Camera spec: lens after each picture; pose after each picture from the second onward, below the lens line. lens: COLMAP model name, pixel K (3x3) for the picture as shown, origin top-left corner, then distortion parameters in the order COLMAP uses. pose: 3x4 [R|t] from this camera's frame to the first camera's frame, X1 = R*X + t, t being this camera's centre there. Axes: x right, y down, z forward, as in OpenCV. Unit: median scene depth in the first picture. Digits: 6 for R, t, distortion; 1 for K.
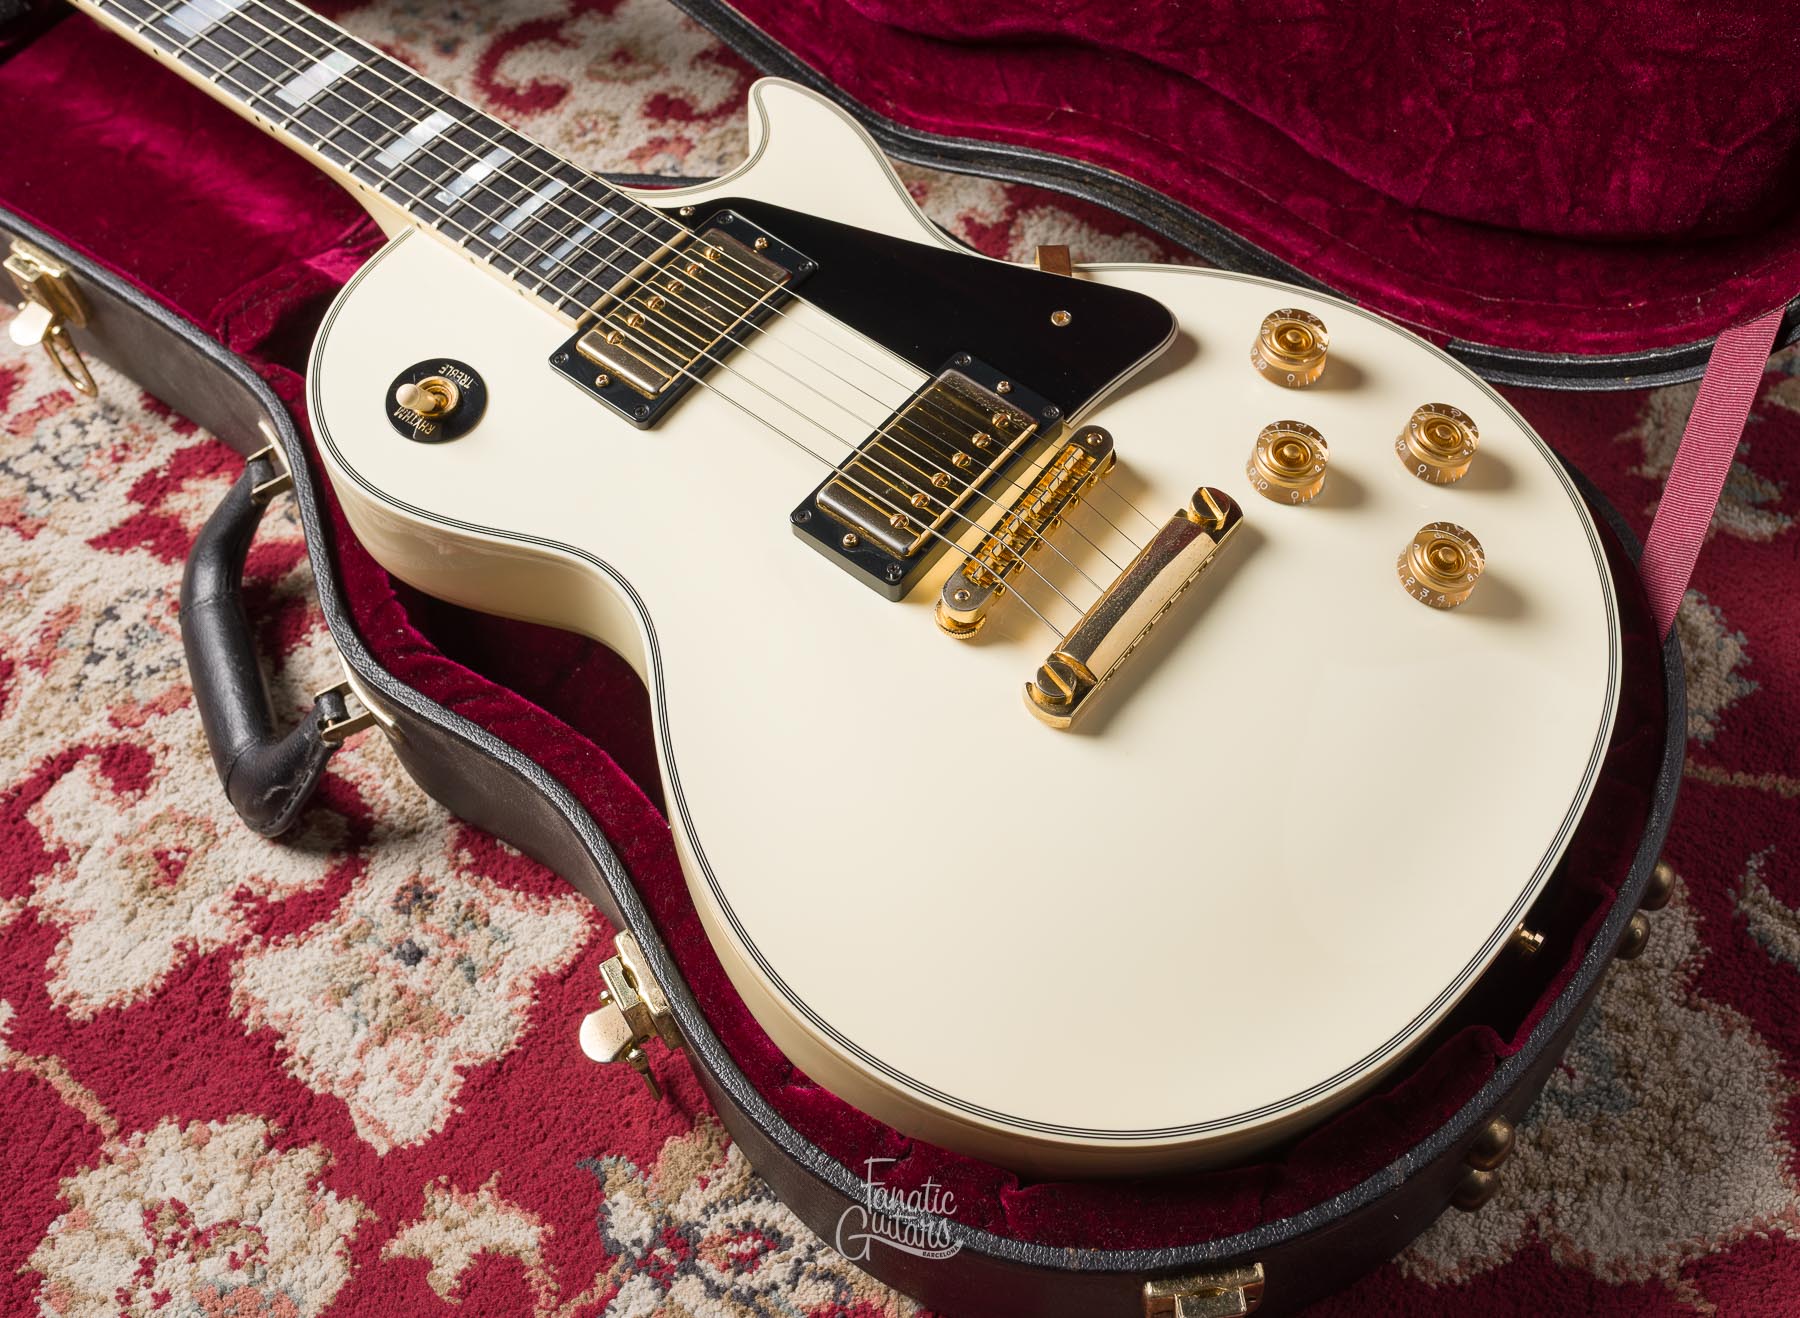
lens RADIAL K [[1936.9, 0, 995.5], [0, 1936.9, 658.2], [0, 0, 1]] dist [0.011052, 0.000000]
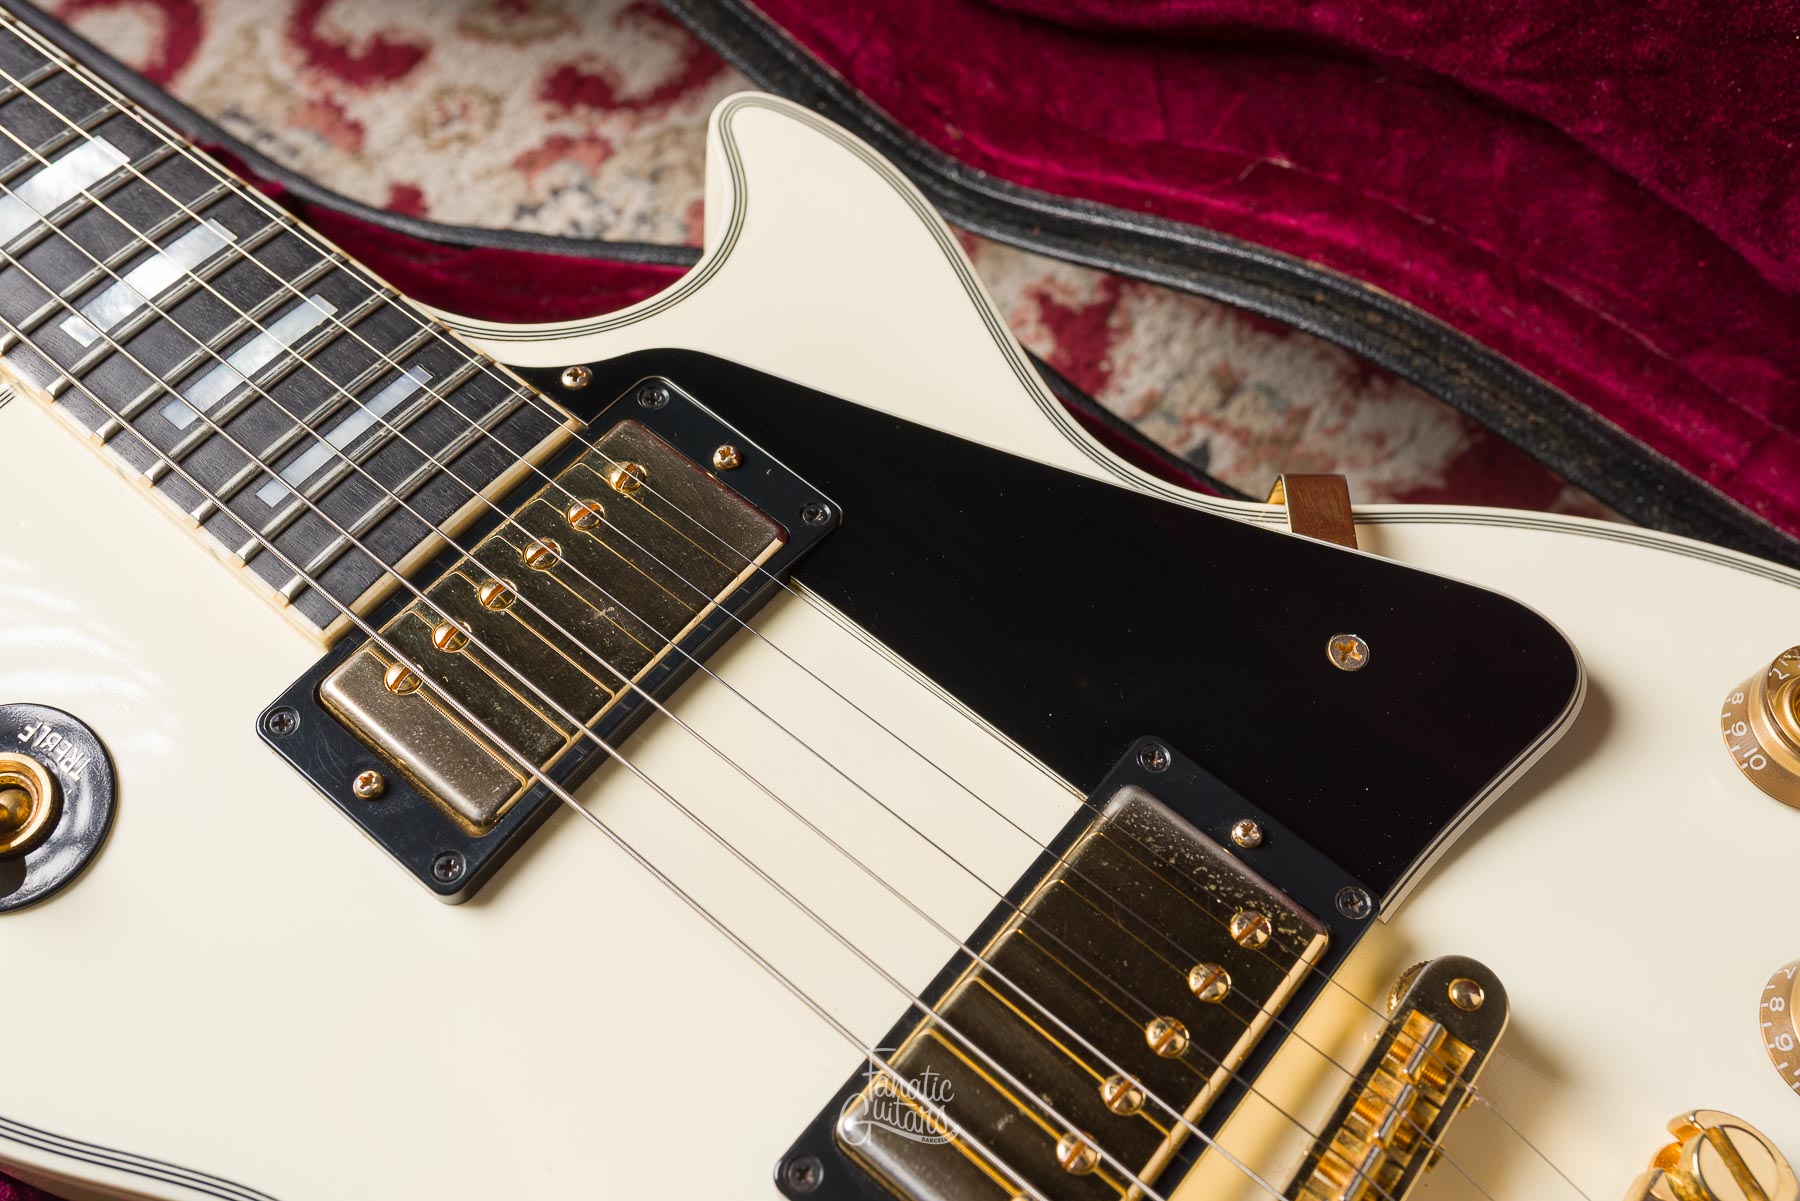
lens RADIAL K [[1788.5, 0, 908.4], [0, 1788.5, 611.0], [0, 0, 1]] dist [0.009434, 0.000000]
pose [[0.999058, 0.042782, 0.007267, -0.073851], [-0.043055, 0.998150, 0.042919, -0.188811], [-0.005417, -0.043191, 0.999052, 0.529420]]
